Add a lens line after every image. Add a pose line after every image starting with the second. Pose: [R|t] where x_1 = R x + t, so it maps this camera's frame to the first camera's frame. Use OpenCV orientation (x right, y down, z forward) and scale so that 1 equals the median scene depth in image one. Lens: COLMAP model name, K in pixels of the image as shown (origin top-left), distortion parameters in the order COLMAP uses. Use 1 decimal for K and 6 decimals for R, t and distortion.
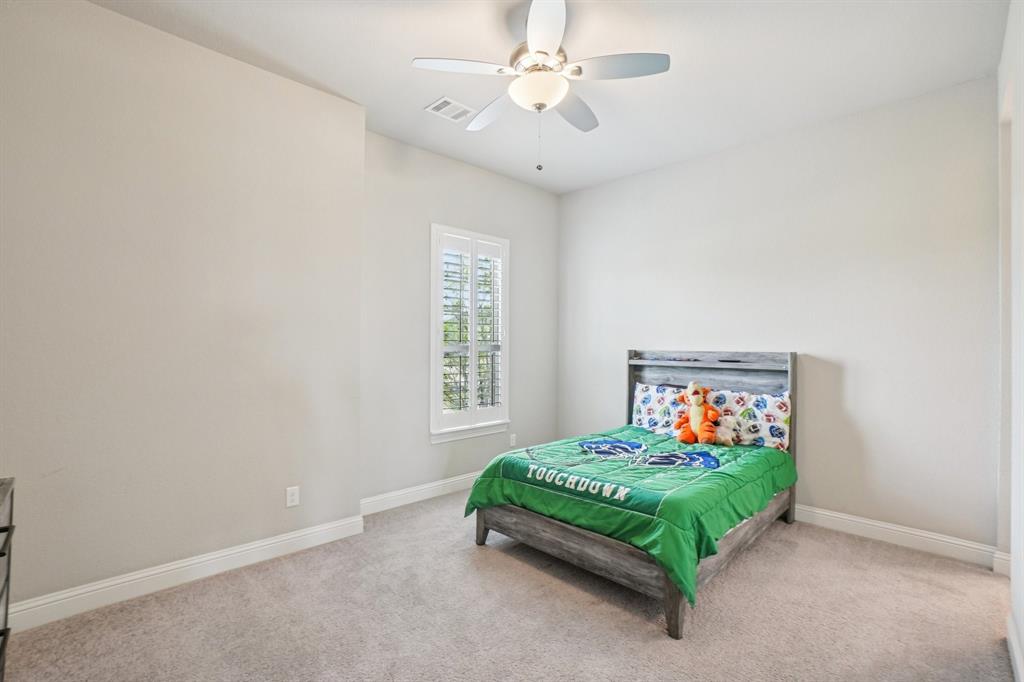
lens RADIAL K [[473.7, 0, 500.9], [0, 473.7, 337.3], [0, 0, 1]] dist [-0.025330, 0.000614]
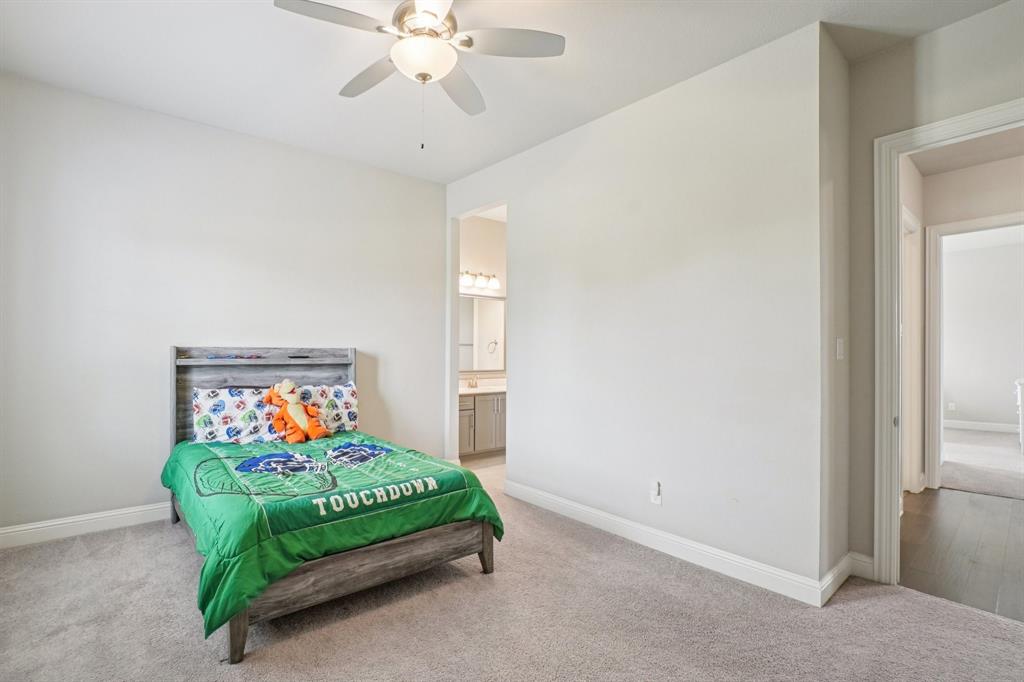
lens RADIAL K [[473.7, 0, 500.9], [0, 473.7, 337.3], [0, 0, 1]] dist [-0.025330, 0.000614]
pose [[0.072724, 0.012856, 0.997269, -0.541514], [-0.032898, 0.999404, -0.010484, 0.004061], [-0.996809, -0.032046, 0.073104, 0.522394]]
